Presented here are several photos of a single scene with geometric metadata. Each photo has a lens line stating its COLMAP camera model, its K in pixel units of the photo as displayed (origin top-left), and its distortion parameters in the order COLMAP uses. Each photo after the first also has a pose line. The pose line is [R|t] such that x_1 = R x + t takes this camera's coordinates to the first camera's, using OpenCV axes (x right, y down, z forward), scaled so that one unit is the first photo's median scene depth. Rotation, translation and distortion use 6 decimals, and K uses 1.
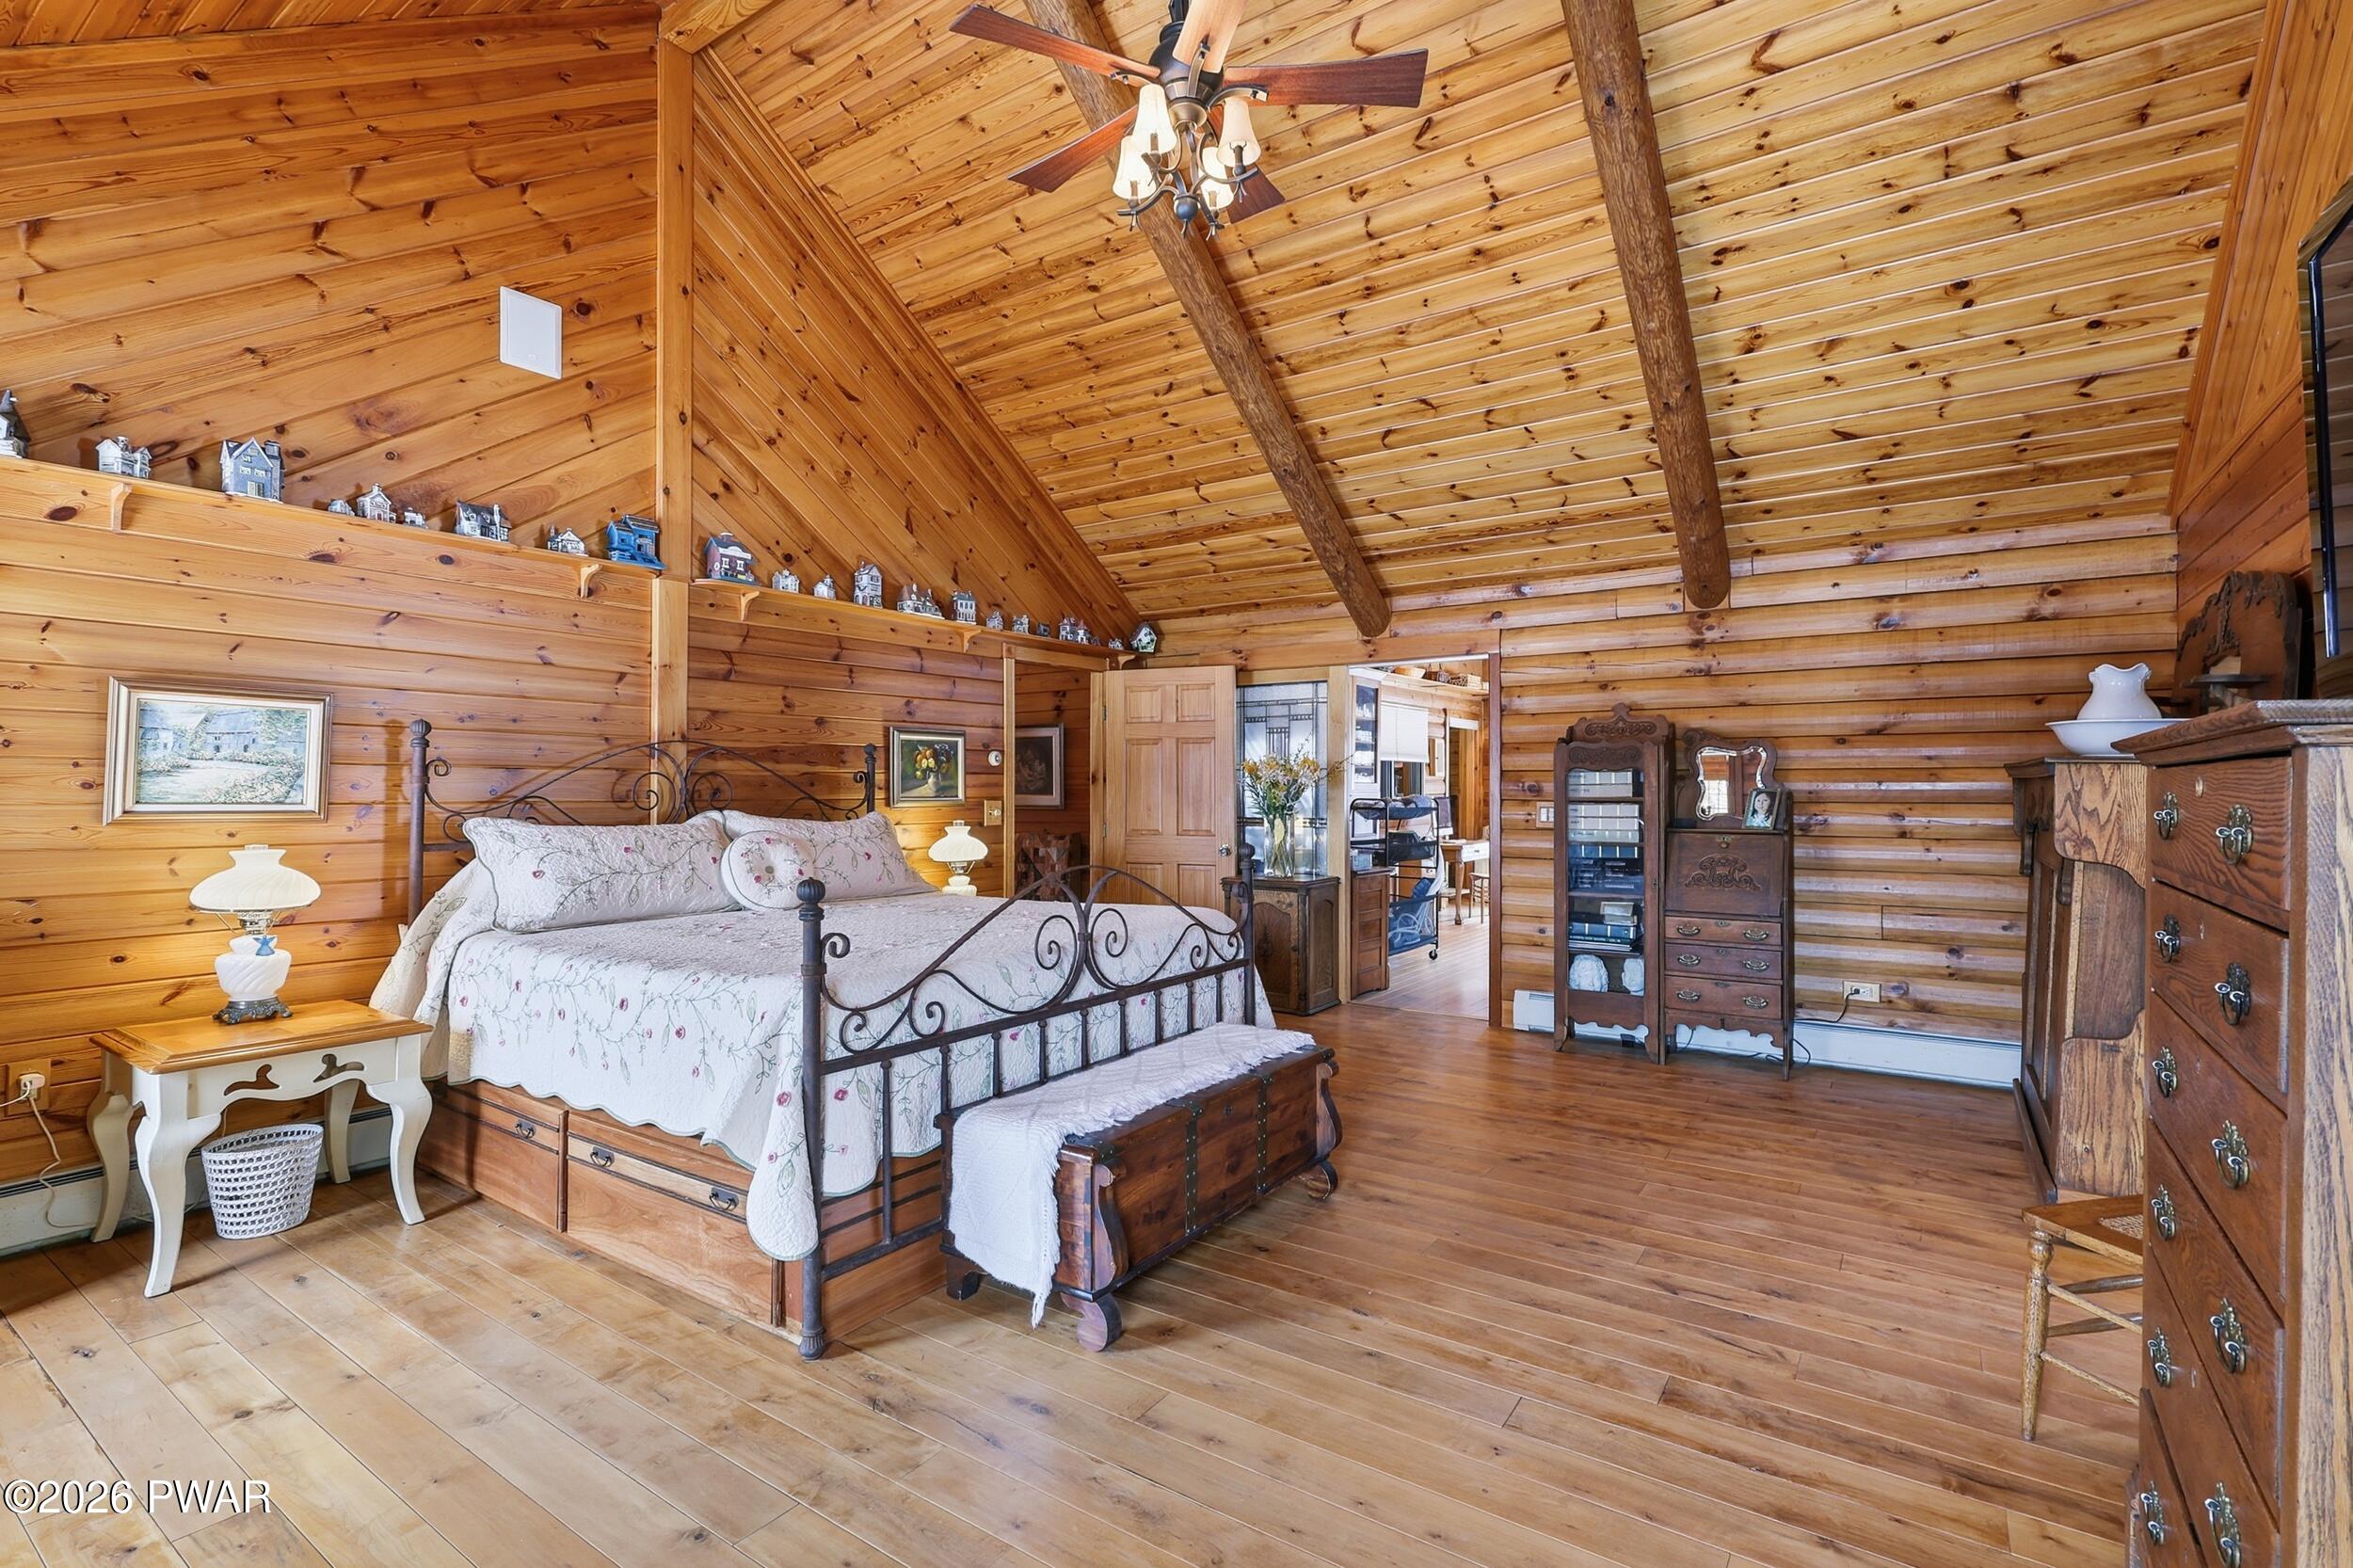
lens RADIAL K [[1092.0, 0, 1182.8], [0, 1092.0, 777.8], [0, 0, 1]] dist [-0.004787, 0.002578]
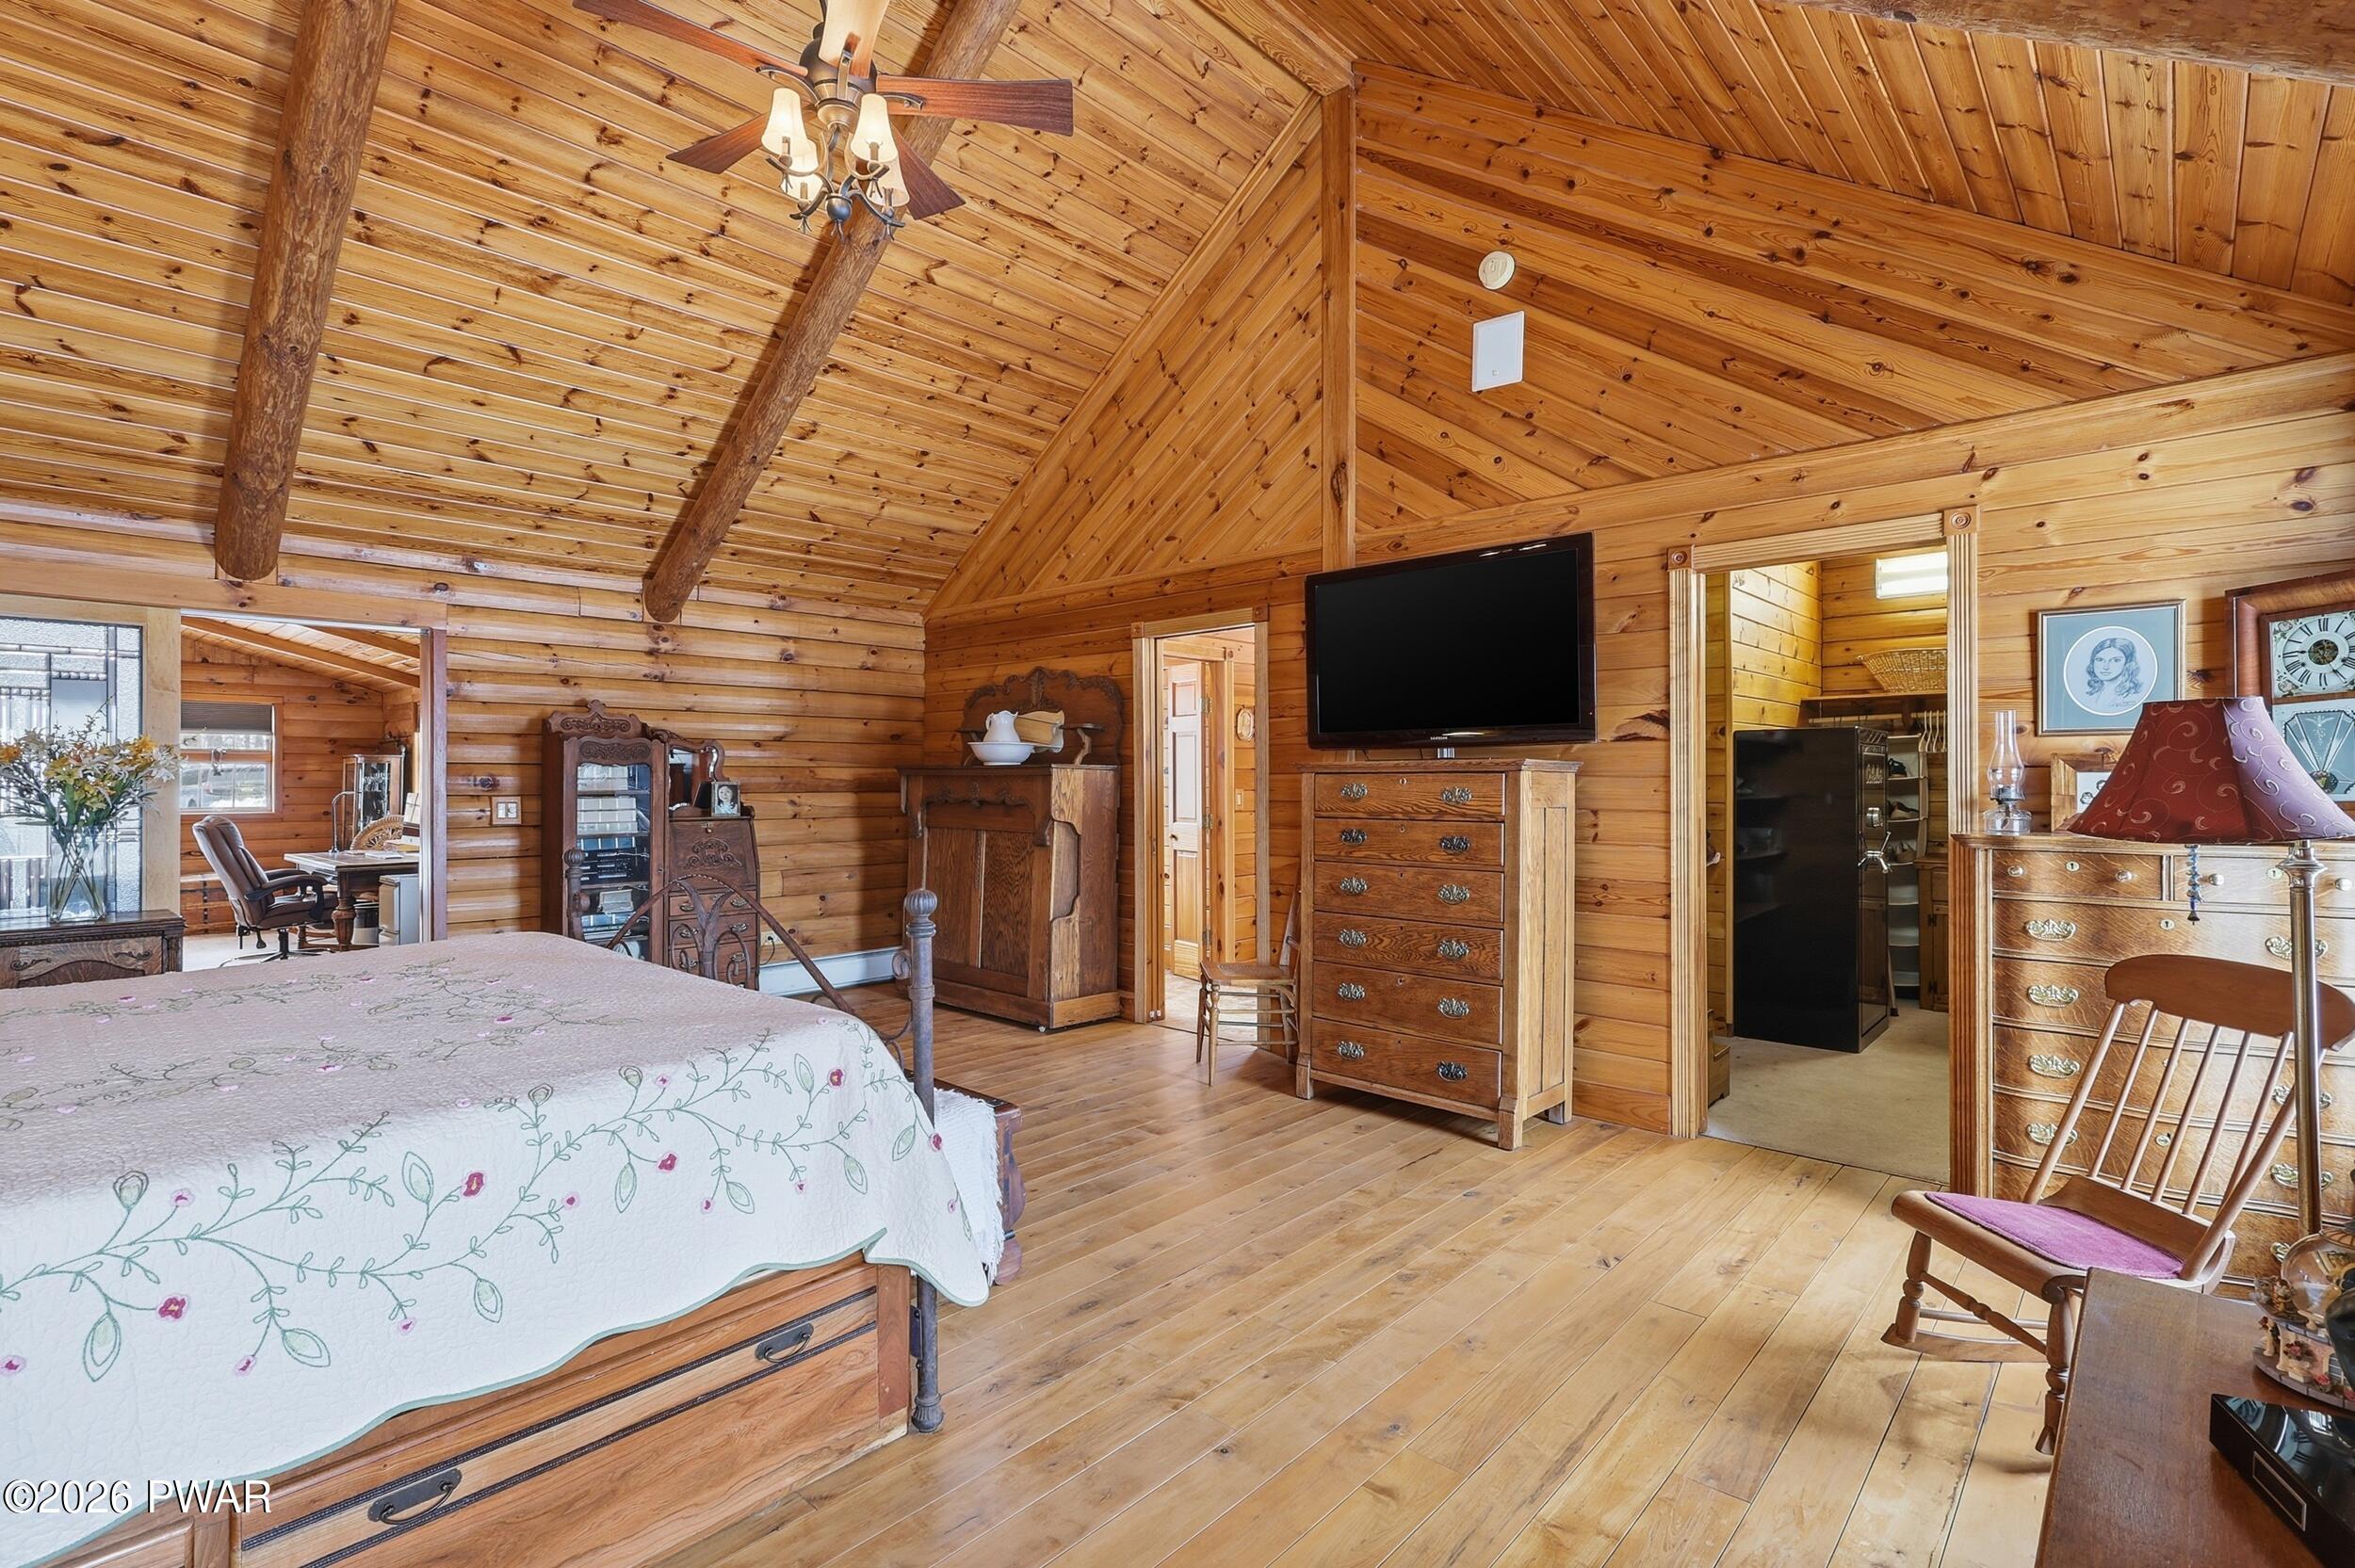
lens RADIAL K [[1092.7, 0, 1174.2], [0, 1092.7, 776.3], [0, 0, 1]] dist [-0.004787, 0.002578]
pose [[0.138541, 0.001986, 0.990355, -0.641882], [-0.007743, 0.999970, -0.000922, 0.000734], [-0.990326, -0.007540, 0.138552, 0.368942]]
